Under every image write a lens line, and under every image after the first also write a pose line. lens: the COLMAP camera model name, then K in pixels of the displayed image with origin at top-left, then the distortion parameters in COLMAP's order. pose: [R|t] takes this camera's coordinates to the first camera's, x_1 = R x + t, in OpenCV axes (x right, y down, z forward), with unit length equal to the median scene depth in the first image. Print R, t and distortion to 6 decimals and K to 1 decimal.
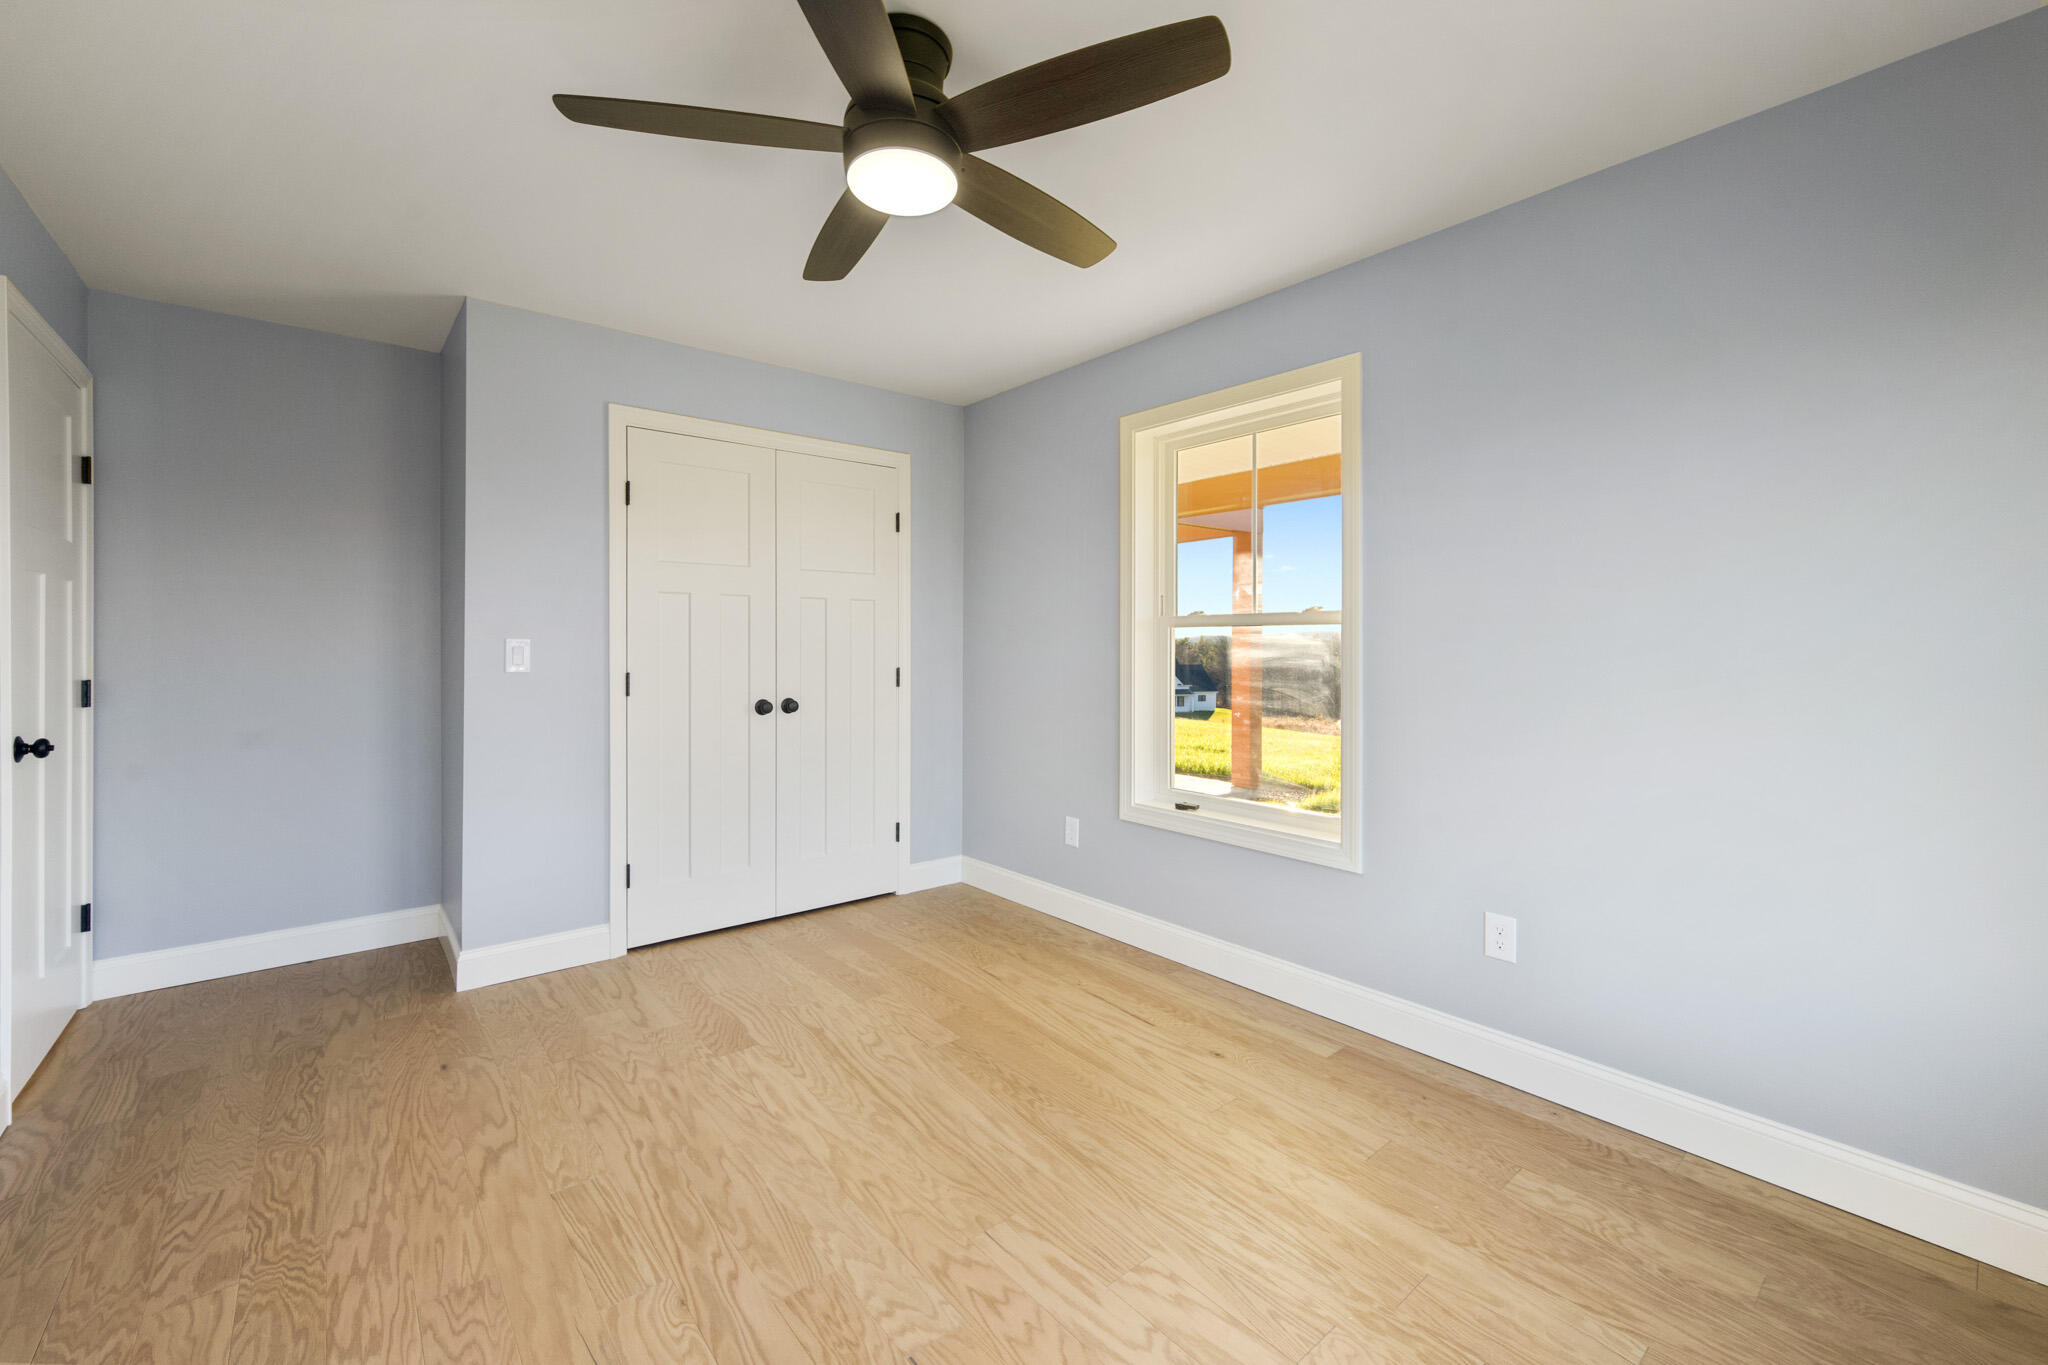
lens RADIAL K [[825.0, 0, 1001.4], [0, 825.0, 649.6], [0, 0, 1]] dist [0.001059, 0.000758]
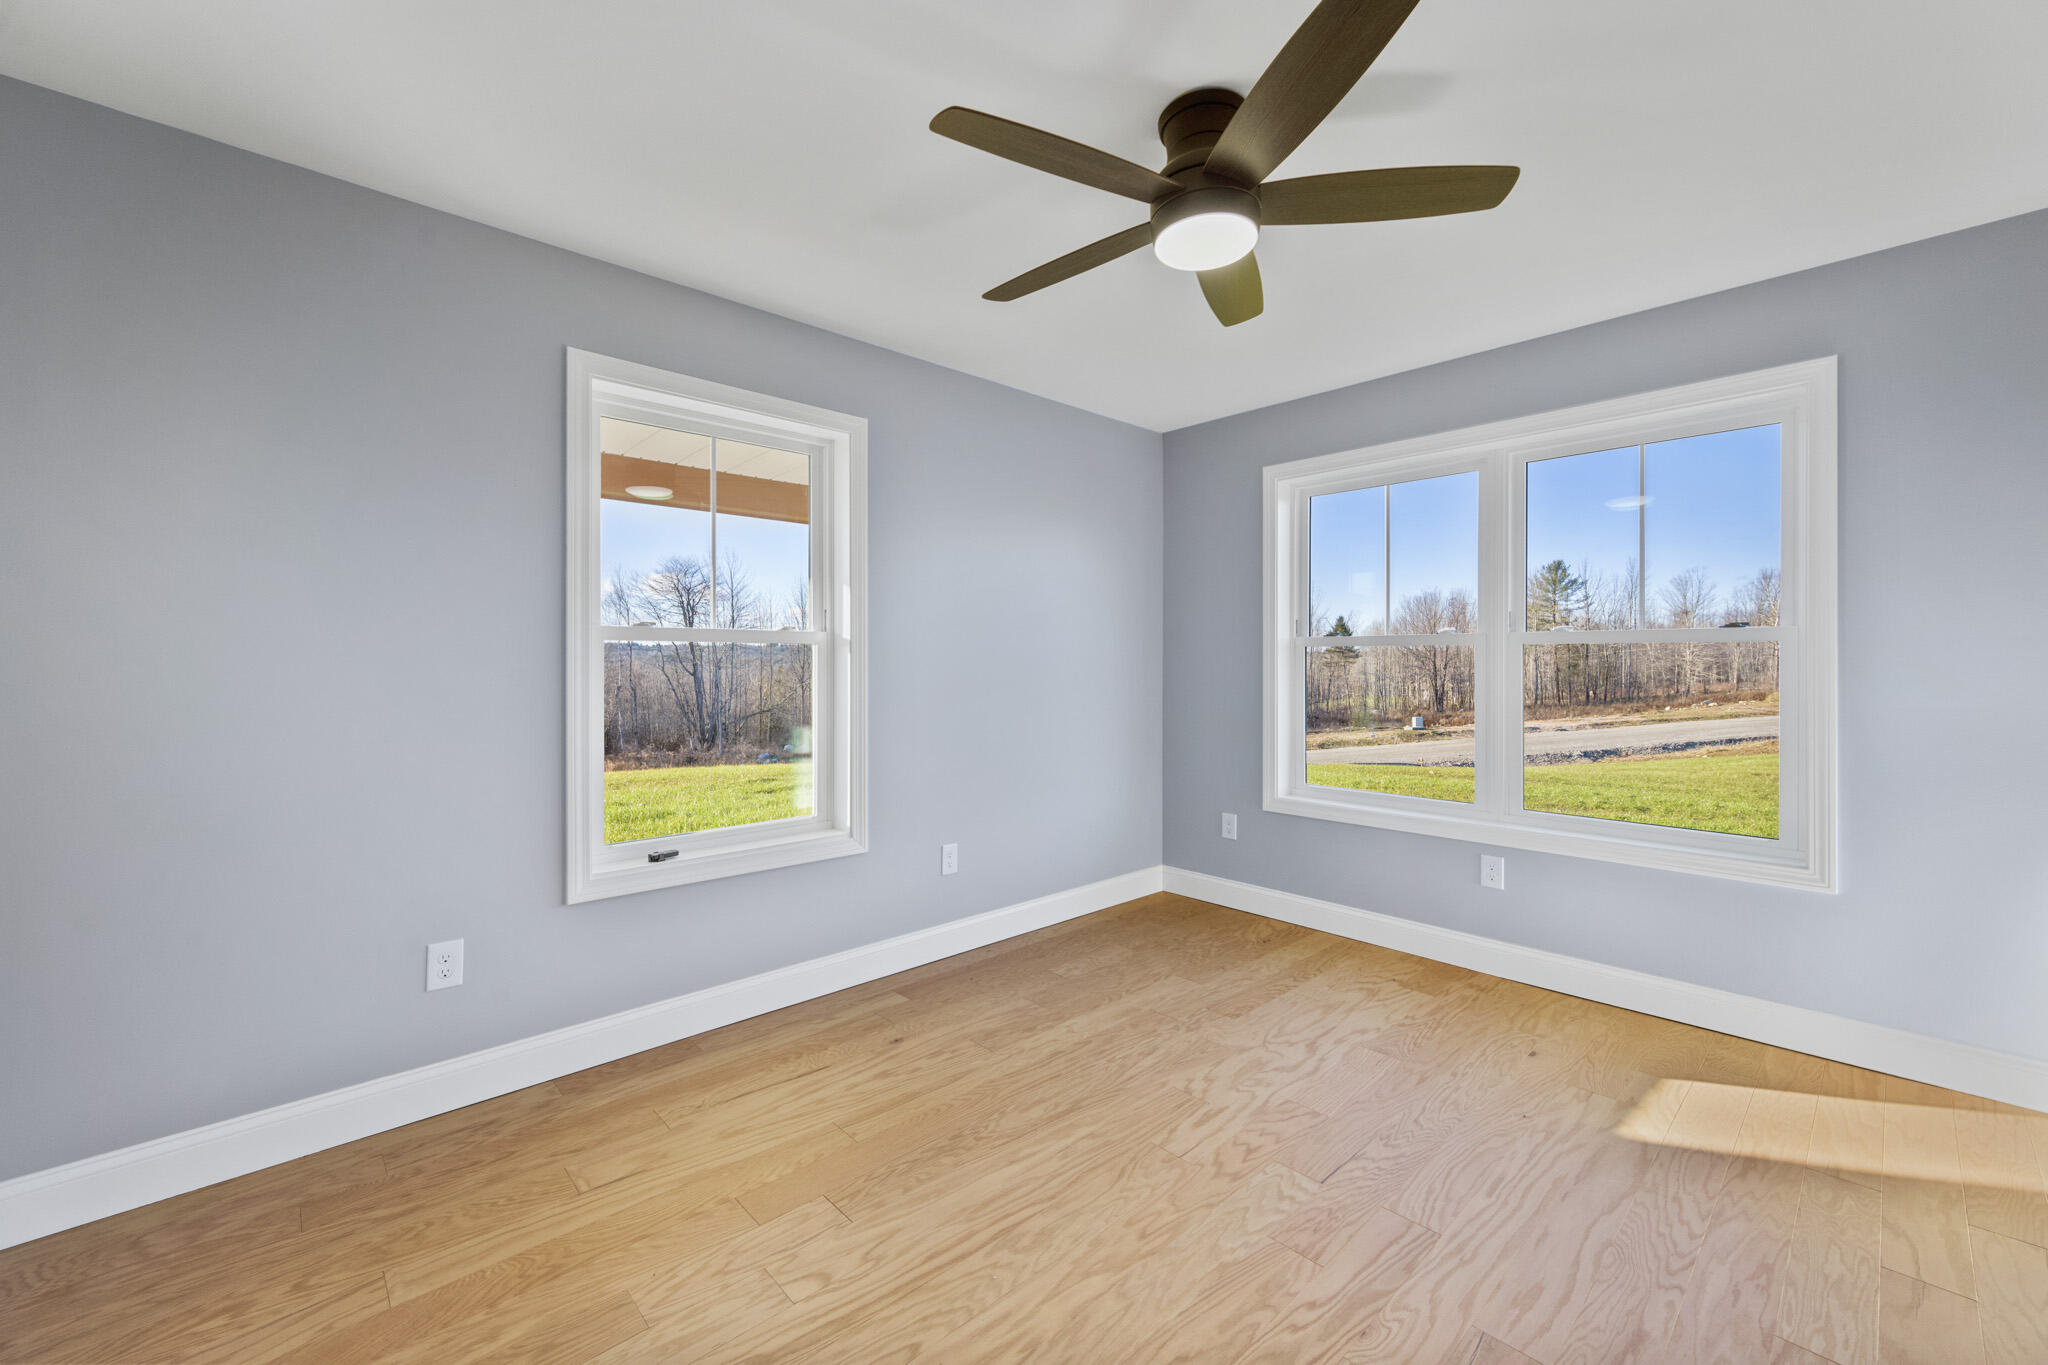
lens RADIAL K [[825.0, 0, 1014.4], [0, 825.0, 663.8], [0, 0, 1]] dist [0.001059, 0.000758]
pose [[-0.062253, -0.002129, 0.998058, -1.046700], [0.002444, 0.999994, 0.002286, -0.008195], [-0.998057, 0.002581, -0.062247, 1.151667]]
